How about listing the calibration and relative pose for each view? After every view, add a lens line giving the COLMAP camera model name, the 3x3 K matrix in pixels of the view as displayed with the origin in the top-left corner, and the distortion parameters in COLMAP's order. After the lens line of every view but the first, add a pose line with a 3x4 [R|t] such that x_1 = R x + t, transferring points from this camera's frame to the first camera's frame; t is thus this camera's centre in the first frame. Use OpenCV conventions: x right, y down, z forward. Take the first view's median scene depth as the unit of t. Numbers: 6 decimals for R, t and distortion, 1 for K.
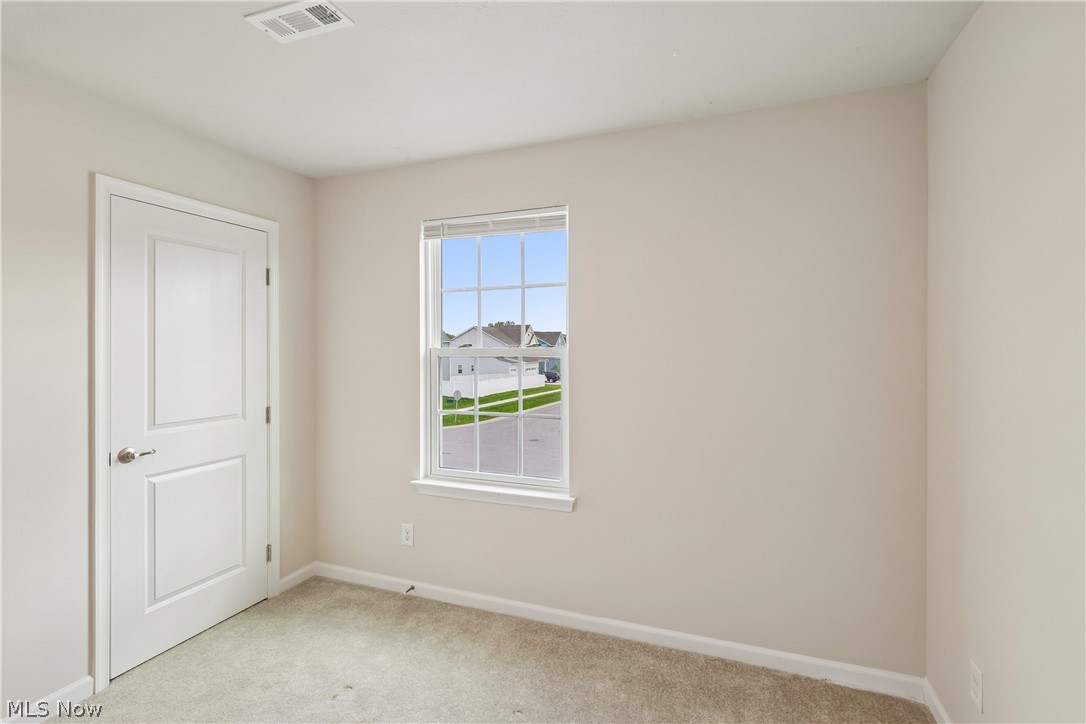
lens RADIAL K [[513.8, 0, 539.4], [0, 513.8, 346.8], [0, 0, 1]] dist [0.003298, 0.000732]
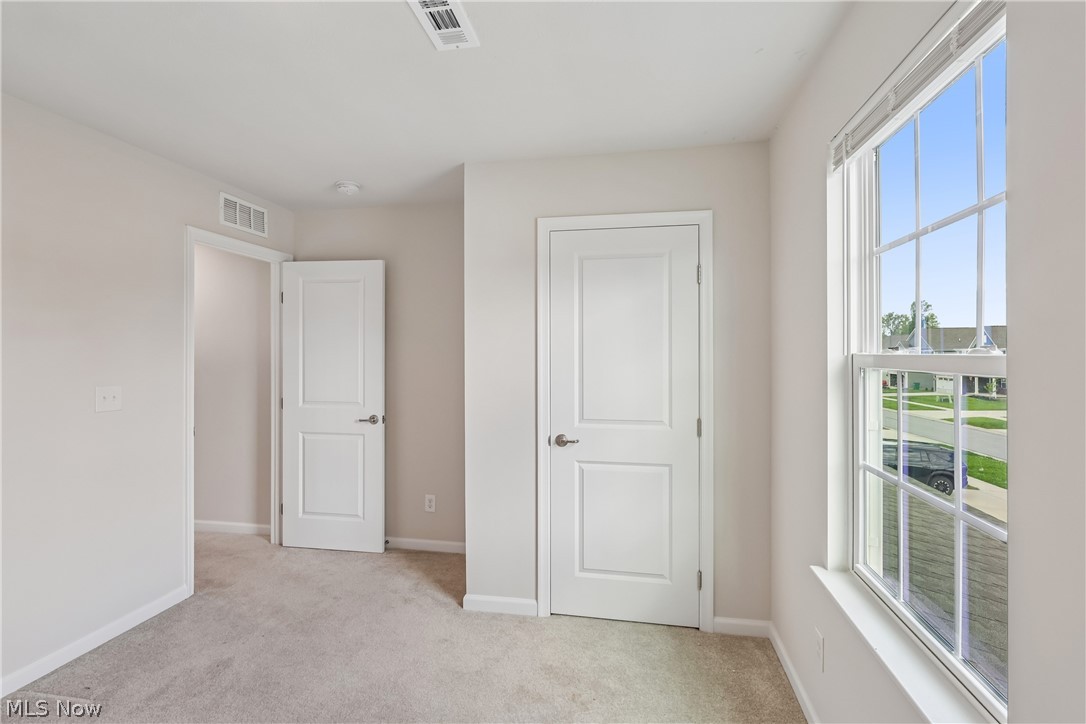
lens RADIAL K [[510.5, 0, 542.8], [0, 510.5, 356.0], [0, 0, 1]] dist [0.000962, 0.000199]
pose [[0.184990, 0.008365, -0.982705, 0.317274], [0.003115, 0.999954, 0.009098, -0.001915], [0.982735, -0.004744, 0.184956, 0.592694]]
